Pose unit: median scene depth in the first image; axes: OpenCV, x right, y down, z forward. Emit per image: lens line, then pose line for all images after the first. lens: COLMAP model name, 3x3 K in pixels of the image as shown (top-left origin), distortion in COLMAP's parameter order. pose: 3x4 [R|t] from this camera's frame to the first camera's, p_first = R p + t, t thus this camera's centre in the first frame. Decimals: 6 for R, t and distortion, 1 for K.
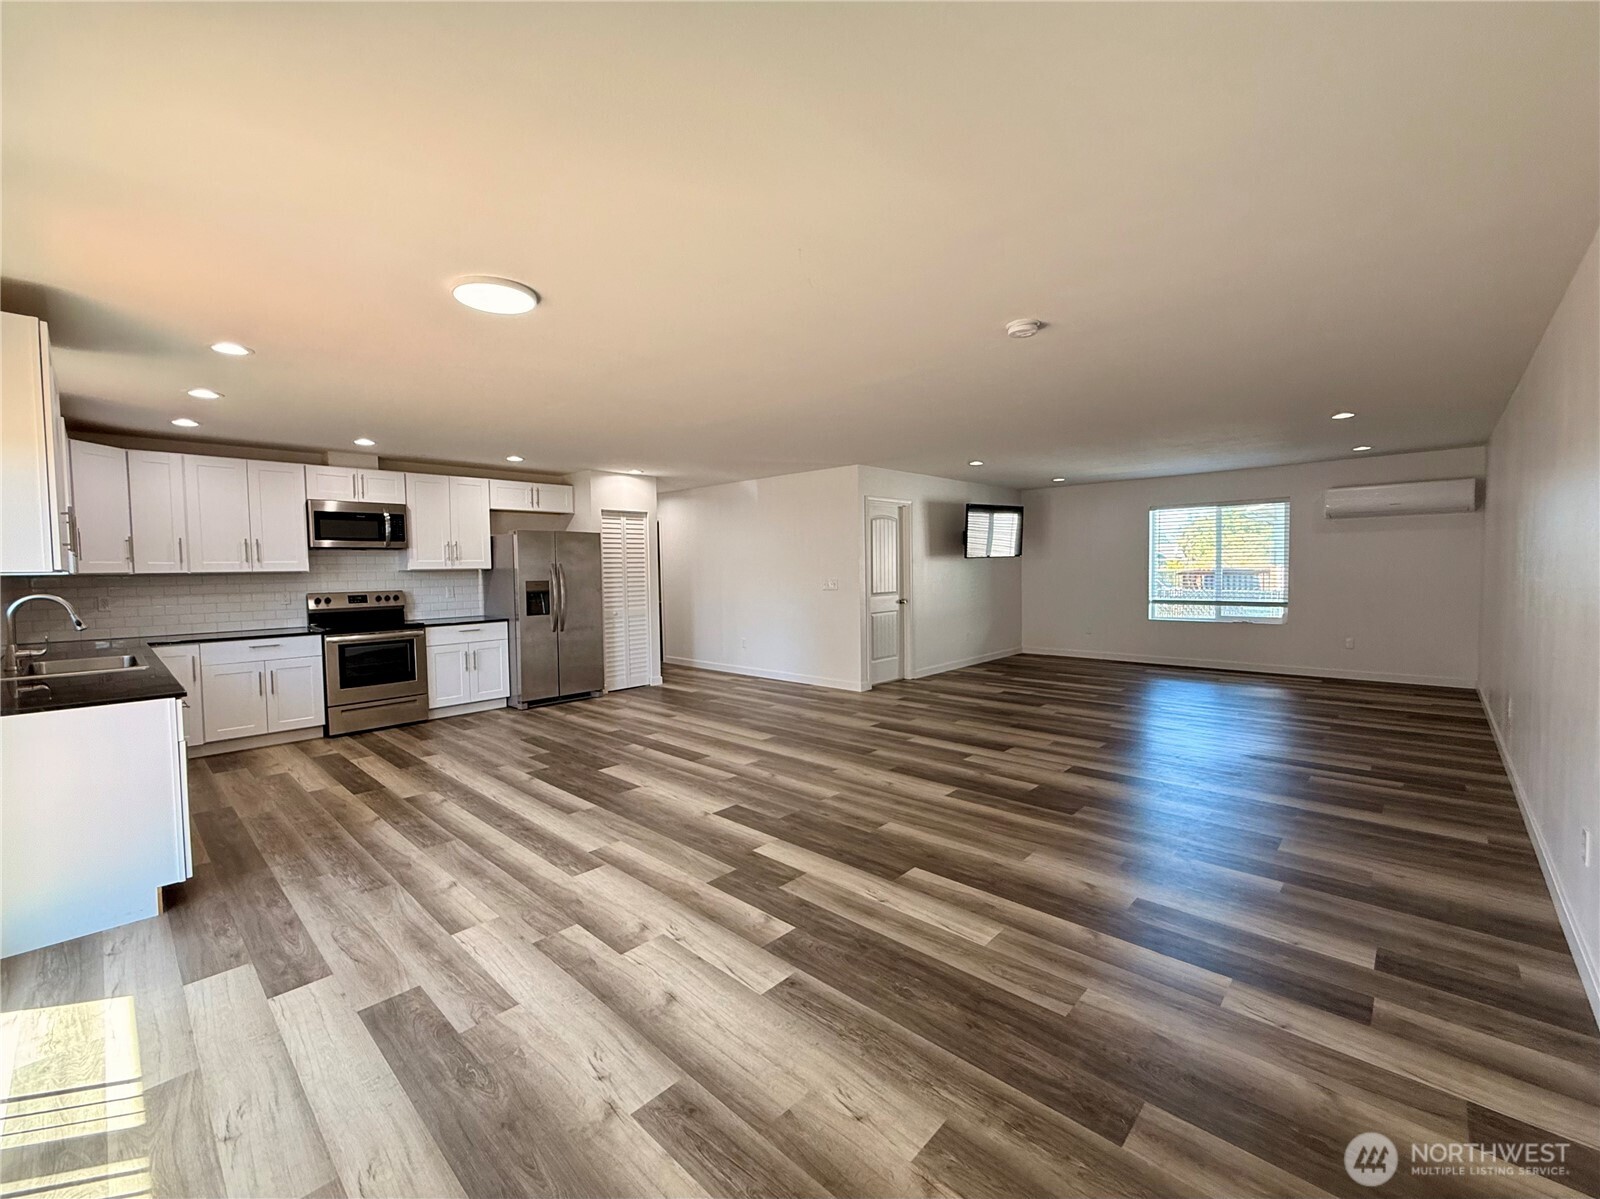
lens RADIAL K [[655.5, 0, 800.0], [0, 655.5, 599.5], [0, 0, 1]] dist [-0.000263, -0.000126]
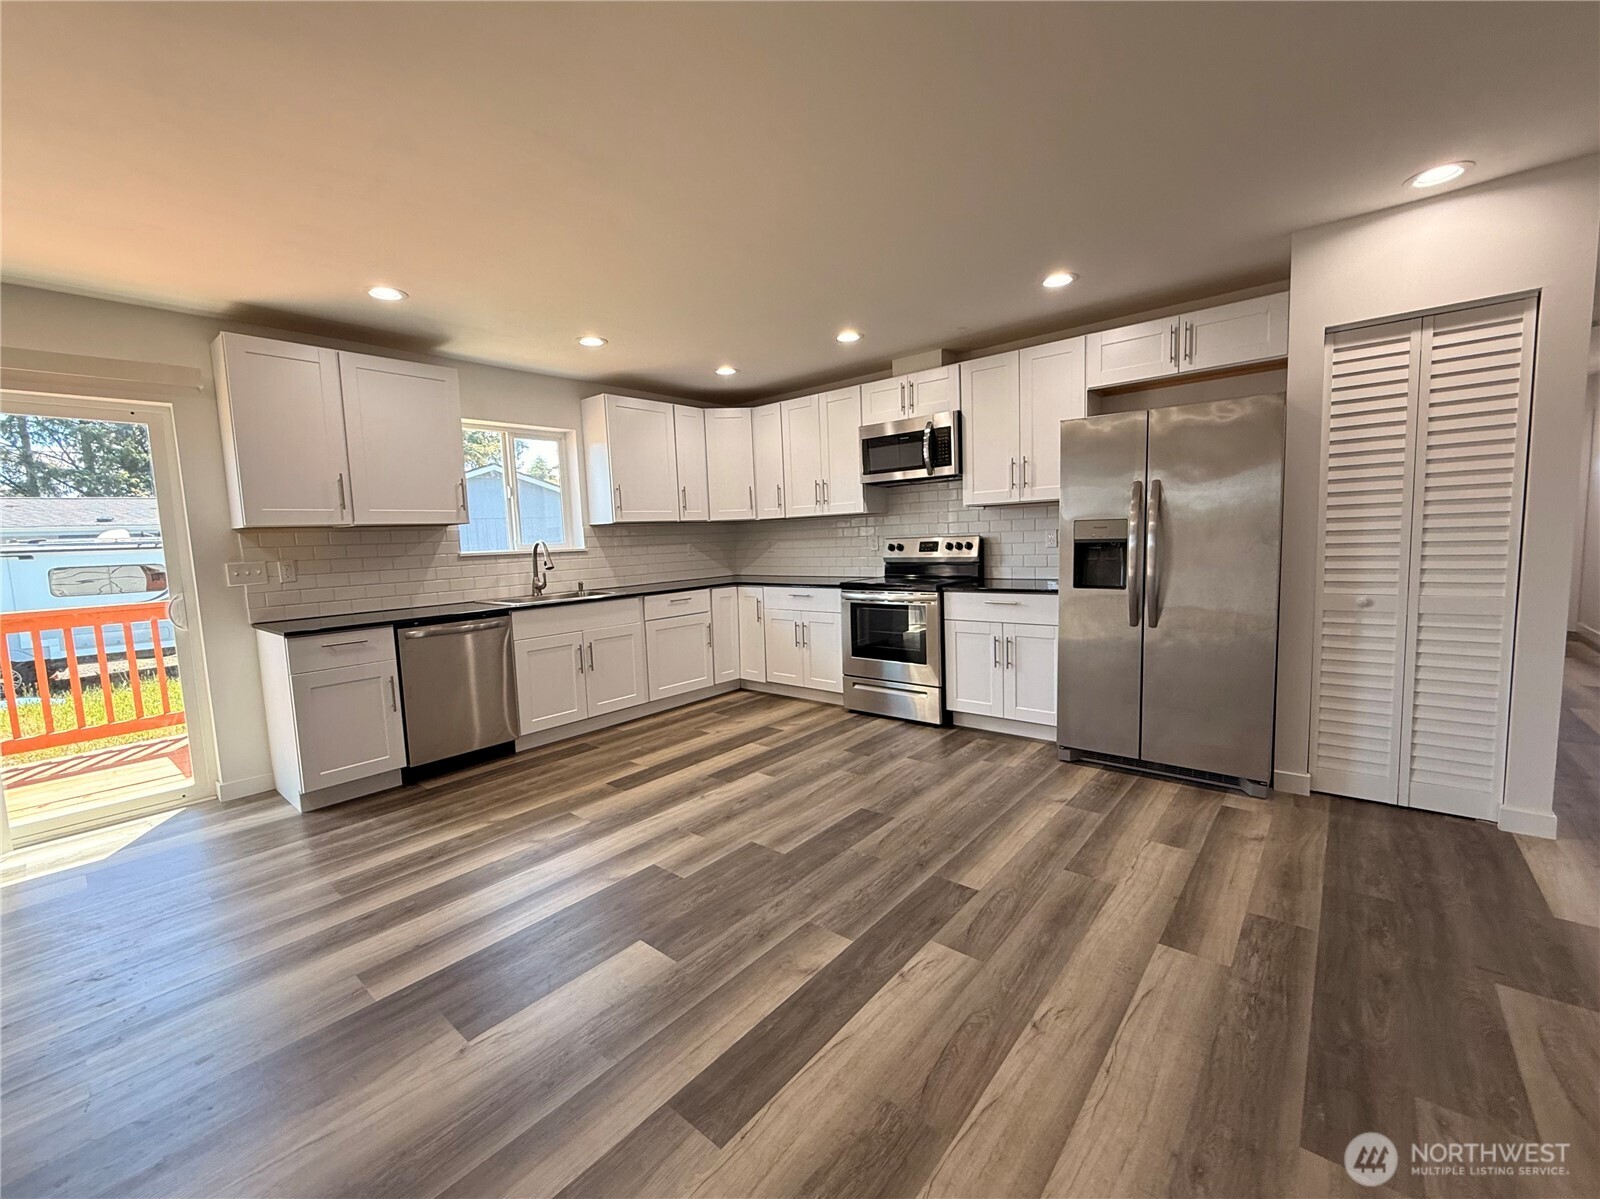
lens RADIAL K [[655.5, 0, 800.0], [0, 655.5, 599.5], [0, 0, 1]] dist [-0.000263, -0.000126]
pose [[0.050087, 0.109400, -0.992735, 0.105325], [-0.011633, 0.993979, 0.108951, -0.023636], [0.998677, 0.006092, 0.051058, 0.901428]]
